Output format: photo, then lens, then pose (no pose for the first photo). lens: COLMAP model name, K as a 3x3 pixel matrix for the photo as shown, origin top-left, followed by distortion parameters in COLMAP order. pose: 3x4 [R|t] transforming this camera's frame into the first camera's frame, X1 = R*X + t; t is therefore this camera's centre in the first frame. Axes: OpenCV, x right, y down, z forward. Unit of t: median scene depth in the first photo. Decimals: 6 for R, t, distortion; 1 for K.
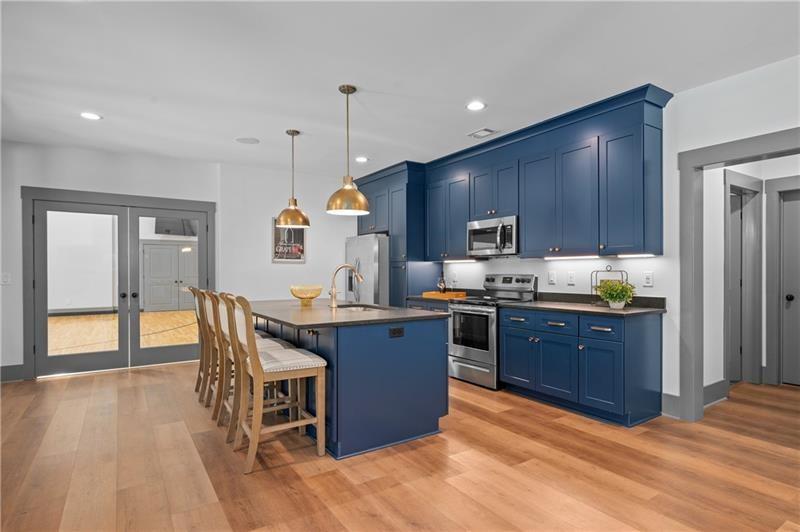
lens RADIAL K [[418.6, 0, 400.8], [0, 418.6, 275.6], [0, 0, 1]] dist [0.000235, 0.000007]
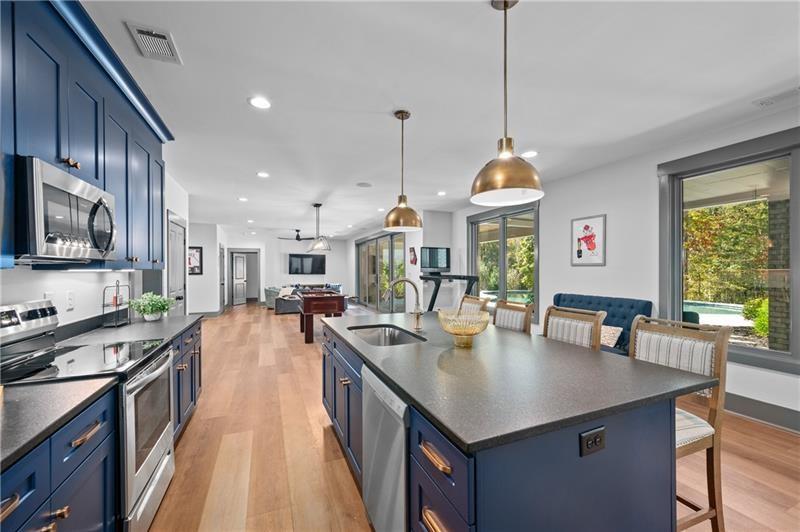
lens RADIAL K [[320.5, 0, 400.0], [0, 320.5, 266.0], [0, 0, 1]] dist [-0.000294, -0.000021]
pose [[-0.981040, 0.007209, 0.193673, -0.229975], [0.006613, 0.999971, -0.003724, -0.044227], [-0.193694, -0.002372, -0.981059, 1.501299]]
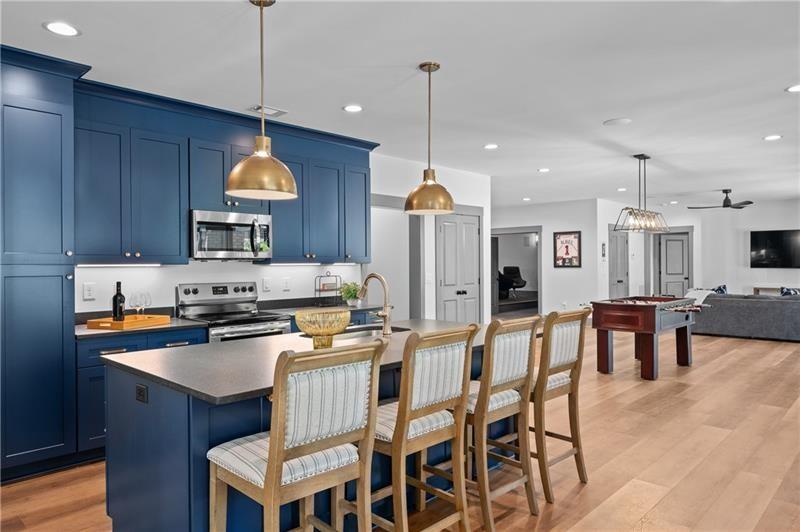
lens RADIAL K [[518.1, 0, 400.0], [0, 518.1, 266.0], [0, 0, 1]] dist [0.001518, 0.000597]
pose [[-0.199573, -0.001668, 0.979881, -0.941245], [0.017731, 0.999829, 0.005313, -0.041513], [-0.979722, 0.018435, -0.199510, 1.054234]]
